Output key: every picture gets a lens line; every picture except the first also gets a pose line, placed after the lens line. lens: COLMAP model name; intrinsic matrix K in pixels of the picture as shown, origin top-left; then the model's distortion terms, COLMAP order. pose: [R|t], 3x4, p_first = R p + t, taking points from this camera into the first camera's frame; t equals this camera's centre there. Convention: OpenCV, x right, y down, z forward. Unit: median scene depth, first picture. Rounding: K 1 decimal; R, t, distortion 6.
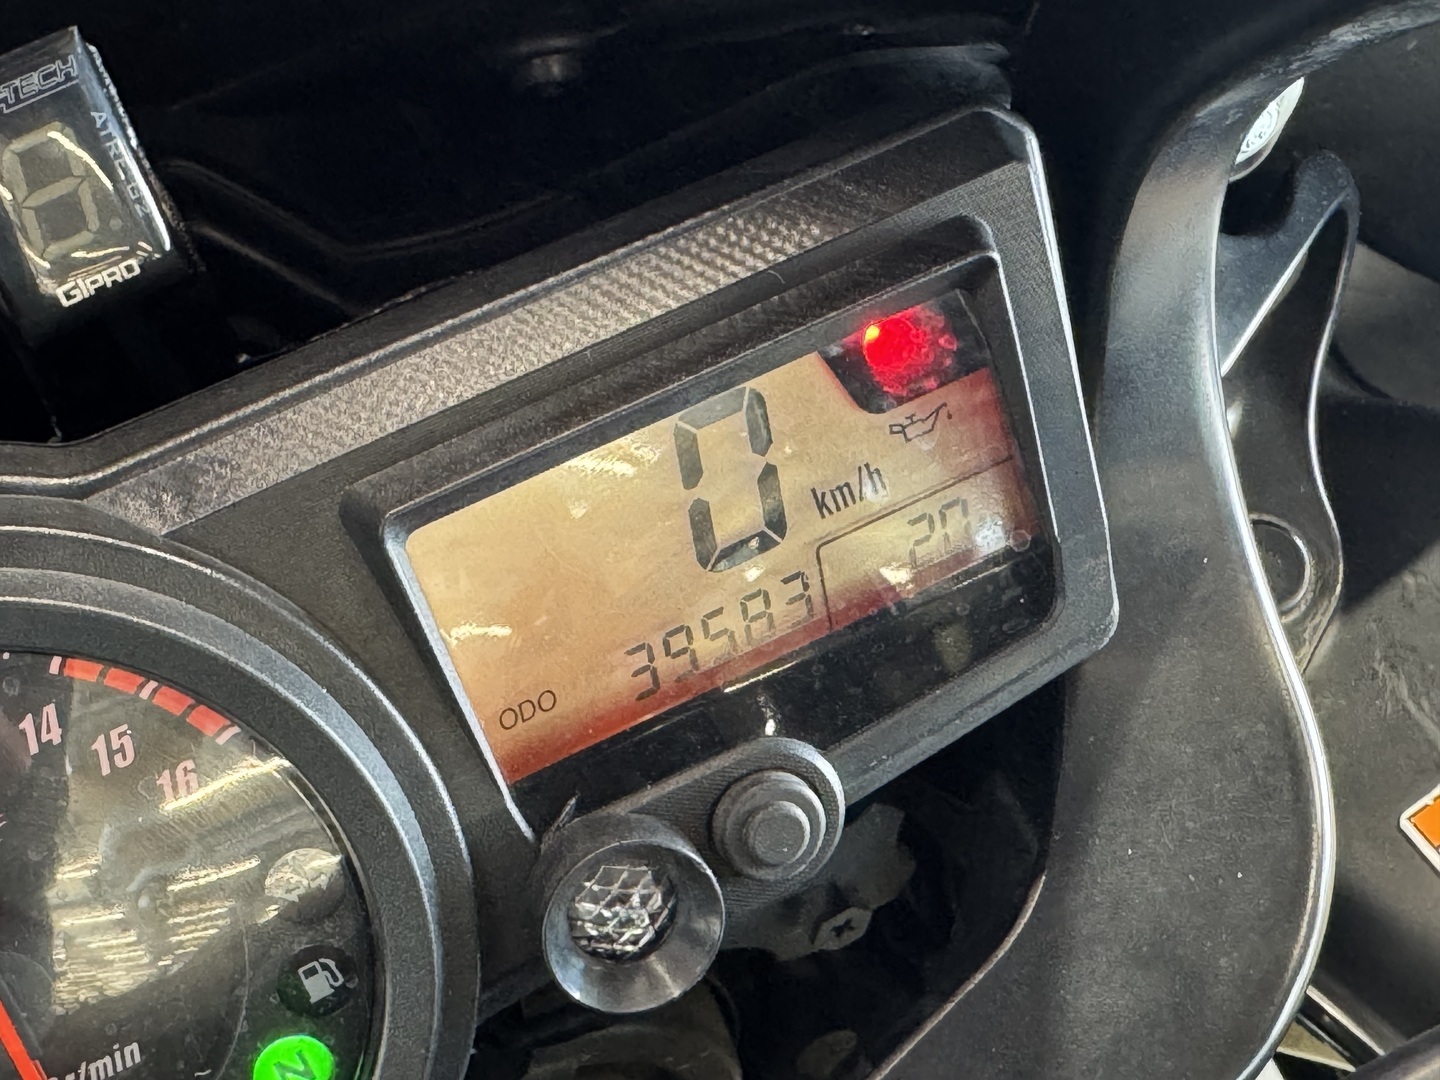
lens RADIAL K [[2678.0, 0, 715.8], [0, 2678.0, 528.9], [0, 0, 1]] dist [-0.017526, 0.000000]
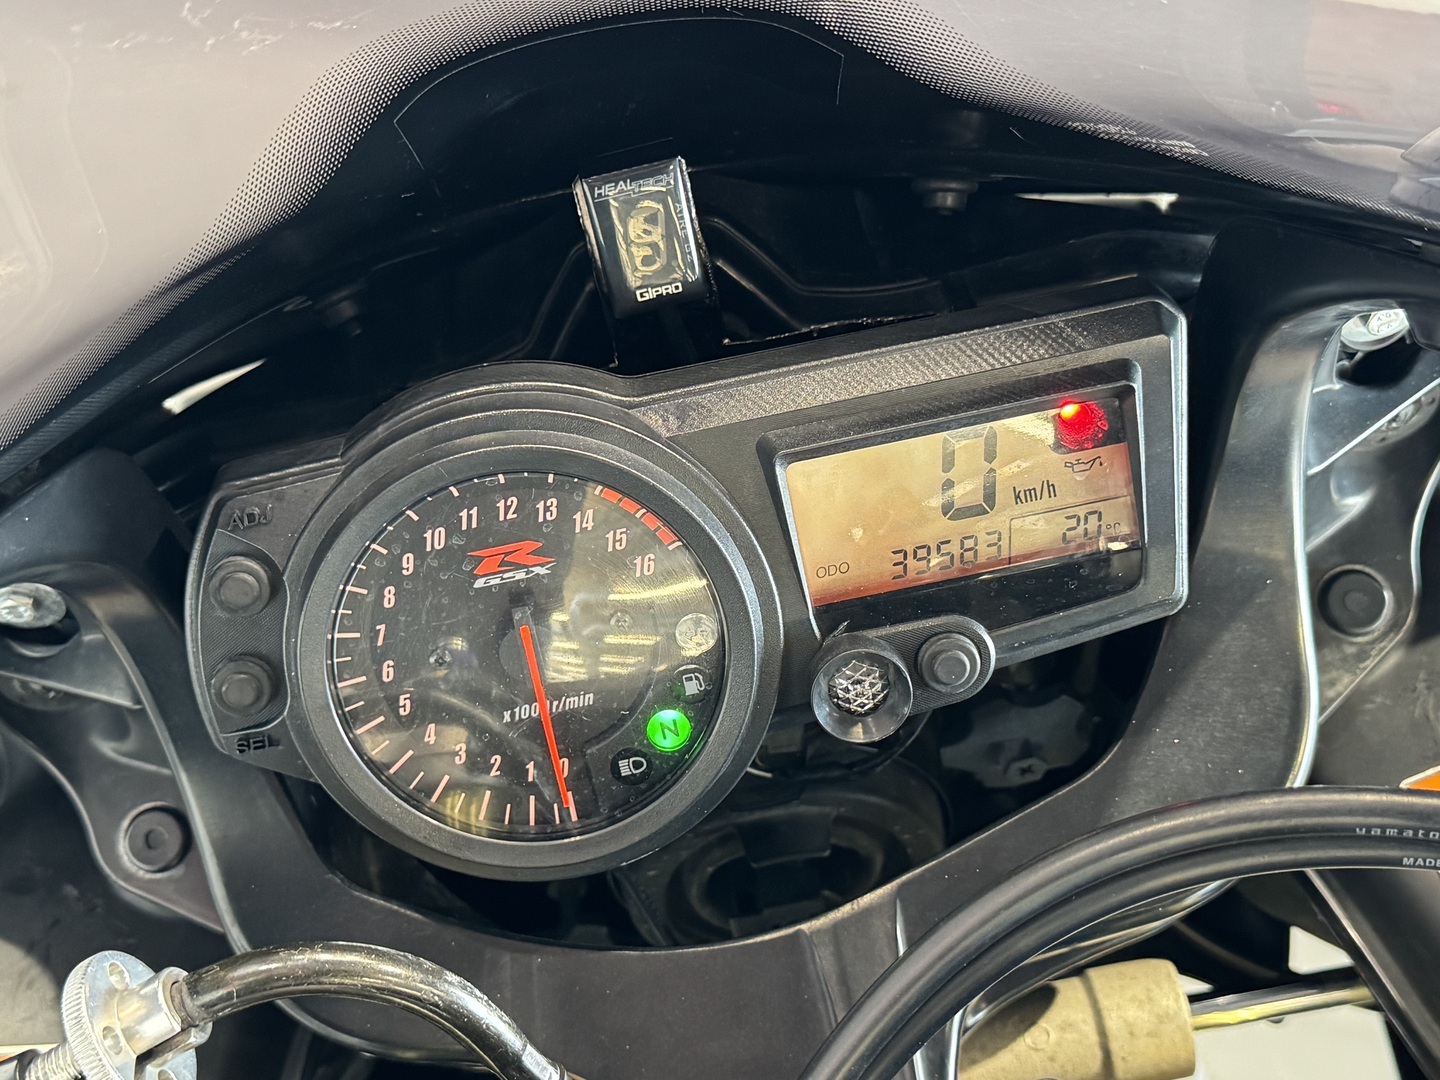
lens RADIAL K [[2678.0, 0, 721.1], [0, 2678.0, 539.8], [0, 0, 1]] dist [-0.017526, 0.000000]
pose [[0.962400, 0.223823, -0.153917, 0.134264], [-0.218088, 0.974467, 0.053407, -0.034322], [0.161940, -0.017831, 0.986639, -0.828534]]
